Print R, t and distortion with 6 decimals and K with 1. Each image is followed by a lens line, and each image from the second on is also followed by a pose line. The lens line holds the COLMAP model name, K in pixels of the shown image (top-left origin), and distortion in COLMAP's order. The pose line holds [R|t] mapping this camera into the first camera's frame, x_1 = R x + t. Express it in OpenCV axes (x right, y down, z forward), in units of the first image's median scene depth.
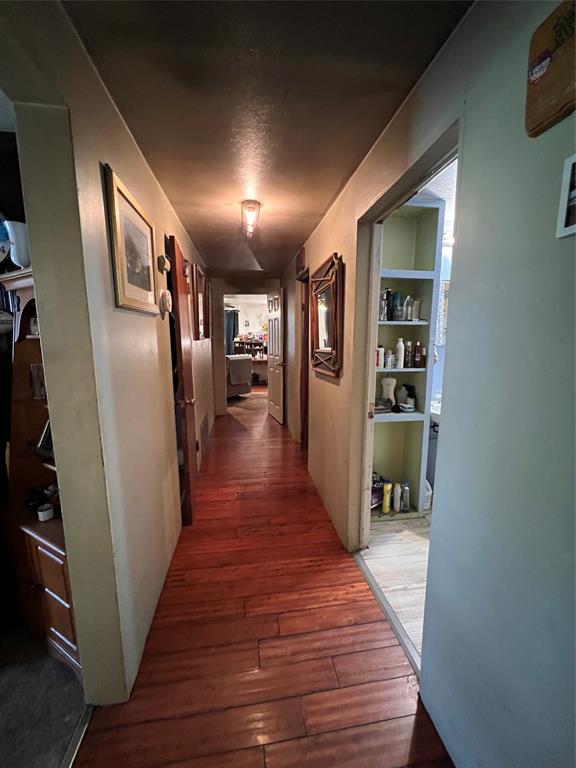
lens RADIAL K [[309.8, 0, 289.8], [0, 309.8, 384.8], [0, 0, 1]] dist [-0.000879, -0.000018]
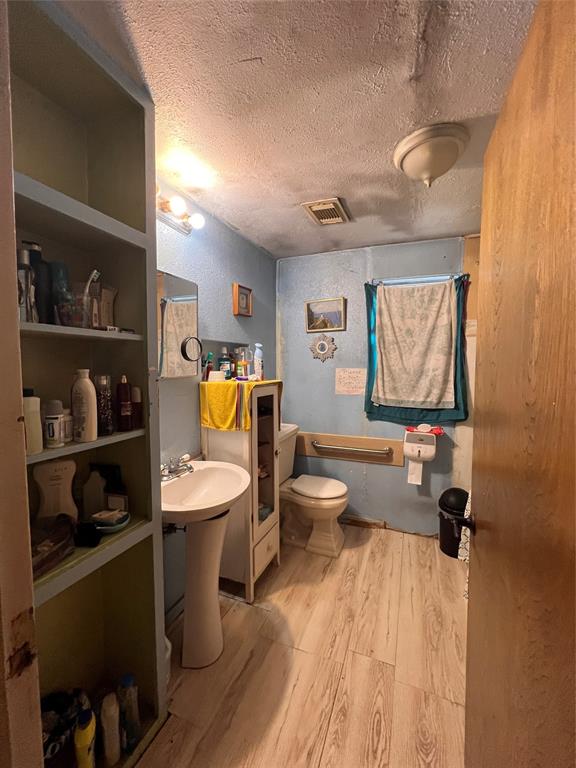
lens RADIAL K [[305.3, 0, 290.9], [0, 305.3, 383.9], [0, 0, 1]] dist [-0.005760, 0.000100]
pose [[0.503863, -0.052695, 0.862175, 0.143247], [0.126850, 0.991830, -0.013513, -0.087896], [-0.854419, 0.116176, 0.506431, 0.550448]]
